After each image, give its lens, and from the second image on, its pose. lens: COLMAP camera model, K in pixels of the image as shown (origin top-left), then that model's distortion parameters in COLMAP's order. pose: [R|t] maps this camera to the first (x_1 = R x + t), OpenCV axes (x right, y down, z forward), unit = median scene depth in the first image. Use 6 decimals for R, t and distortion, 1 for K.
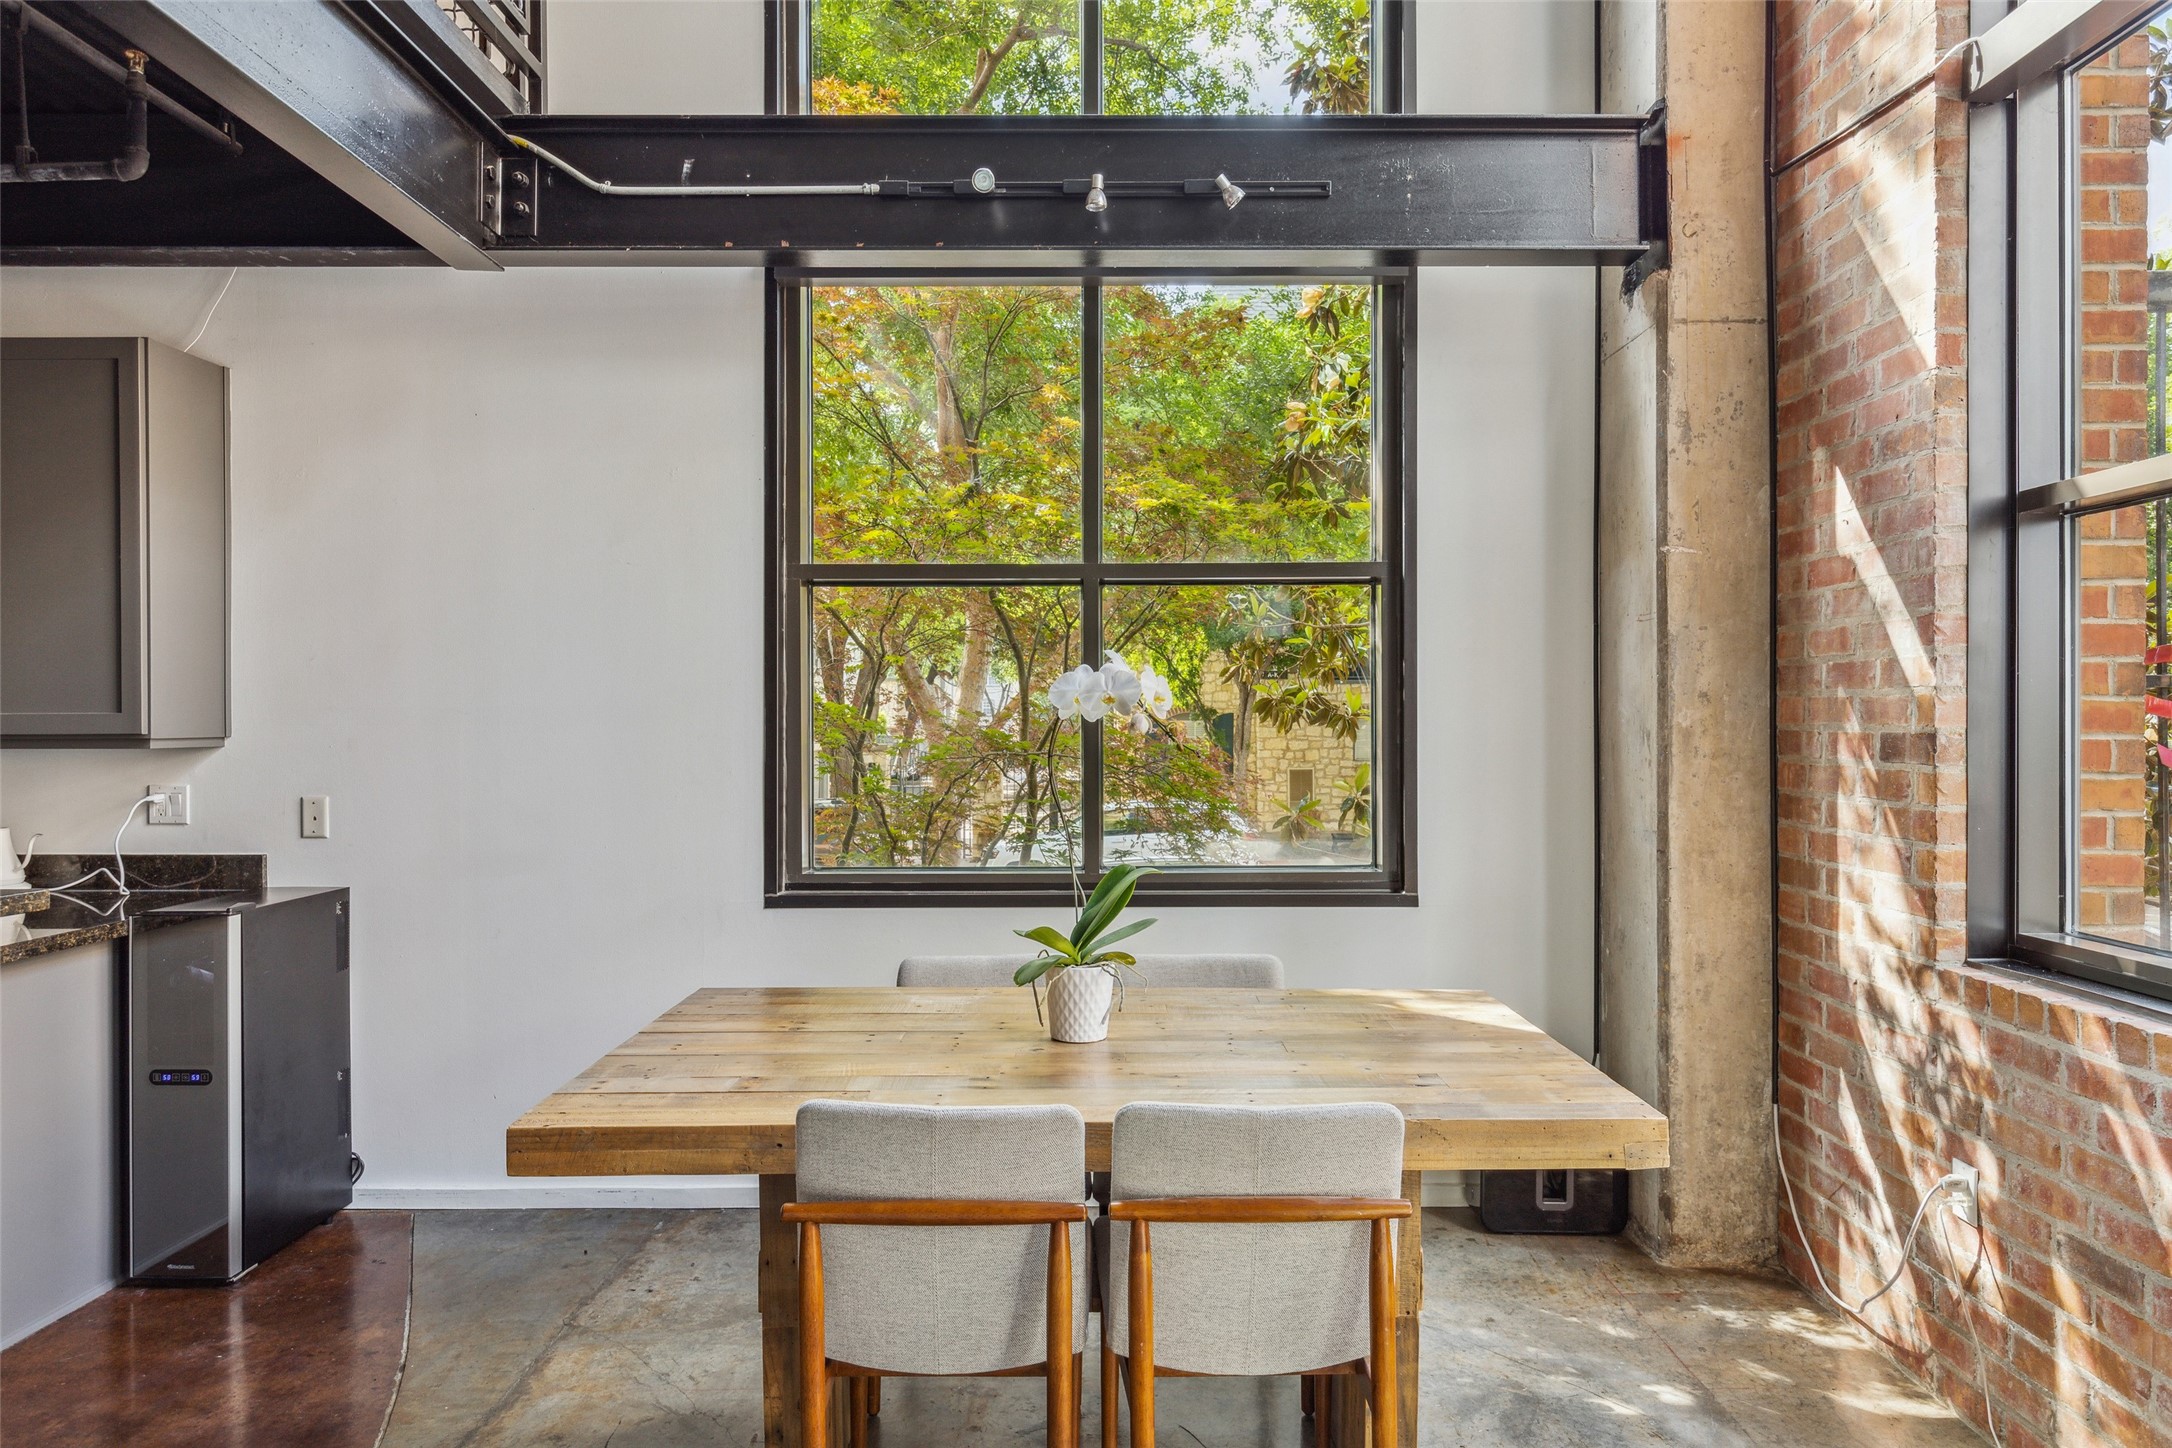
lens RADIAL K [[1281.0, 0, 1099.8], [0, 1281.0, 727.1], [0, 0, 1]] dist [0.007122, -0.004451]
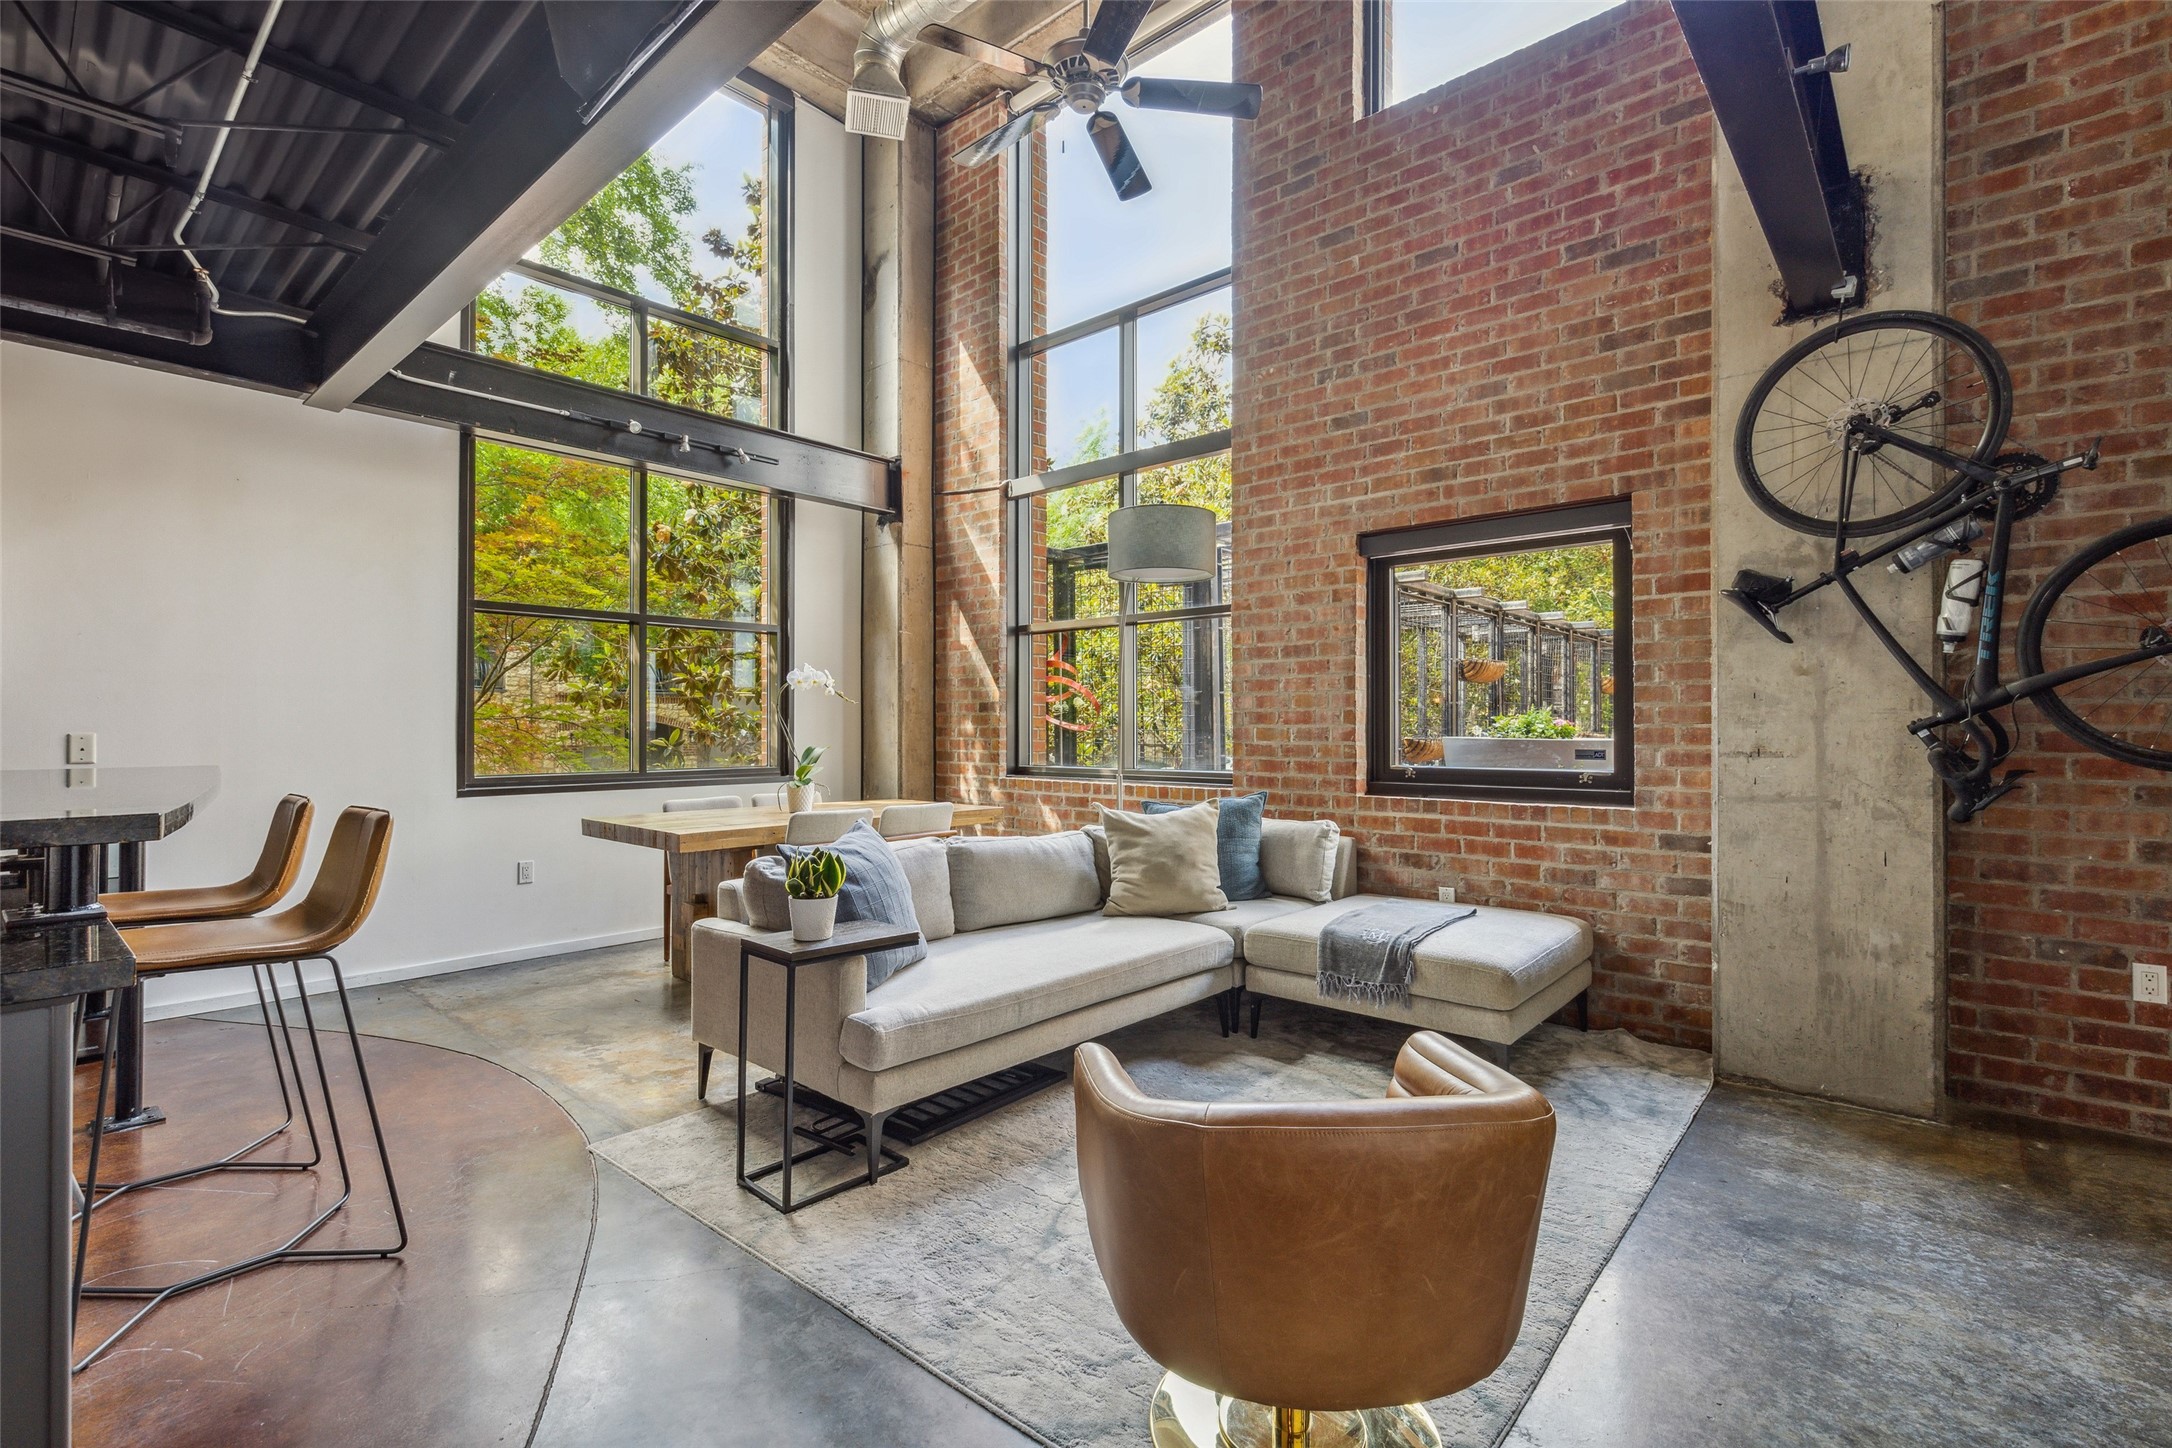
lens RADIAL K [[980.4, 0, 1076.4], [0, 980.4, 716.8], [0, 0, 1]] dist [0.011170, -0.002416]
pose [[0.668690, 0.009248, 0.743483, -0.772692], [0.002827, 0.999884, -0.014980, 0.060954], [-0.743536, 0.012119, 0.668586, -0.560038]]
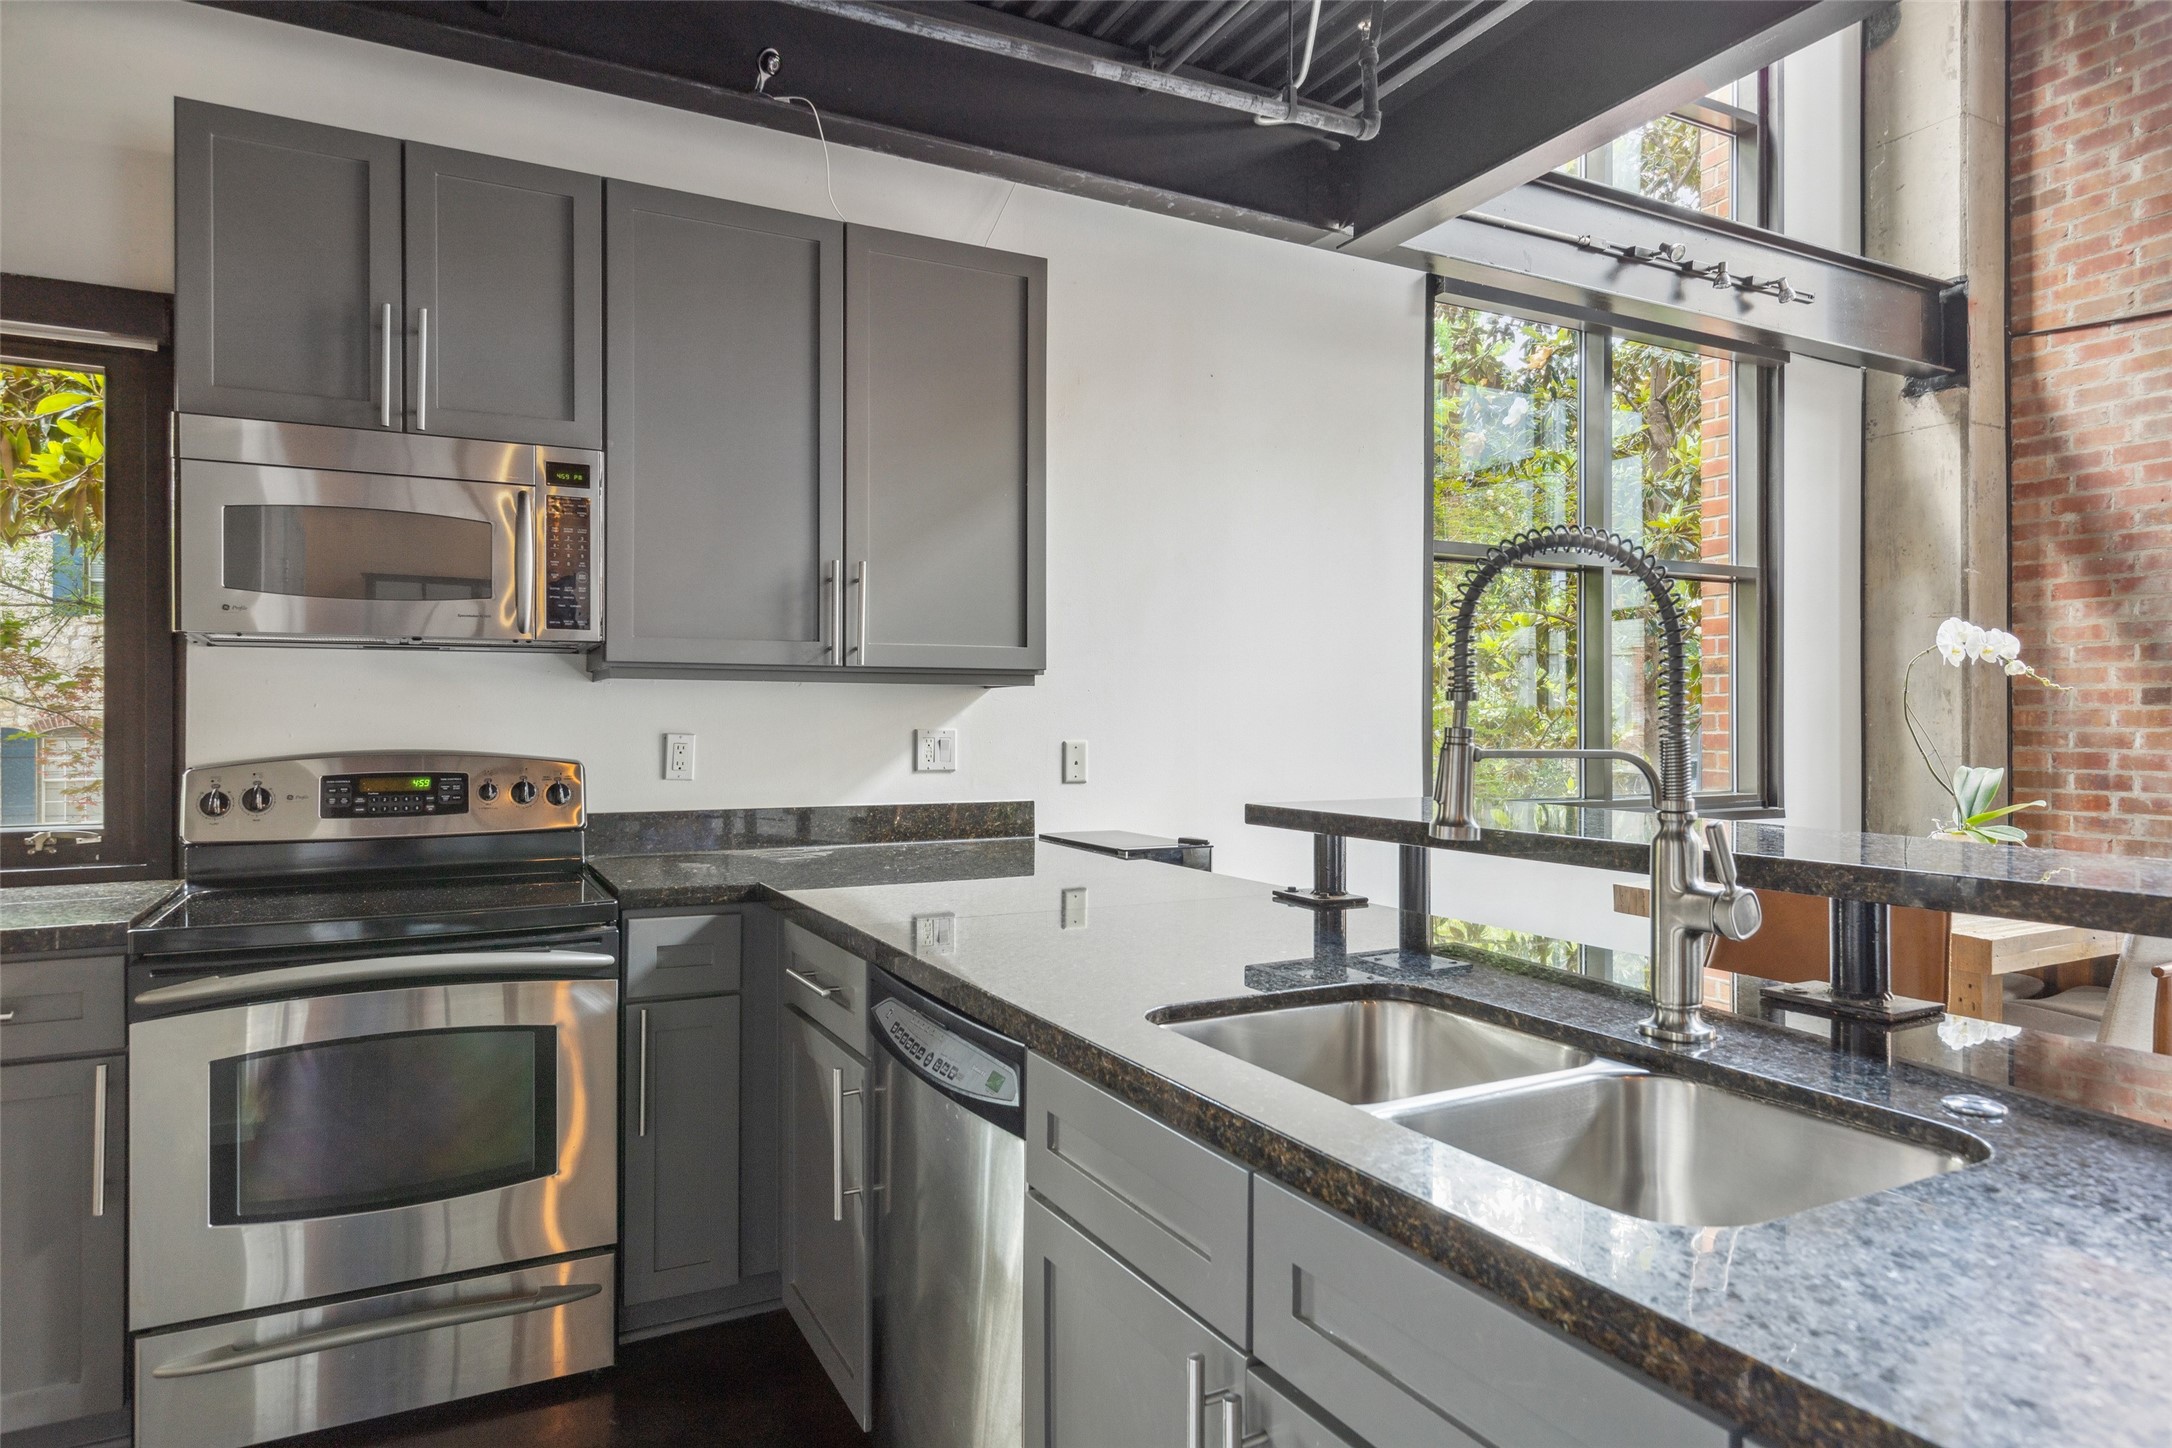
lens RADIAL K [[1281.0, 0, 1098.9], [0, 1281.0, 715.3], [0, 0, 1]] dist [0.007122, -0.004451]
pose [[0.884265, 0.005186, 0.466957, -1.181198], [-0.000180, 0.999942, -0.010763, 0.050122], [-0.466986, 0.009433, 0.884215, 0.135436]]
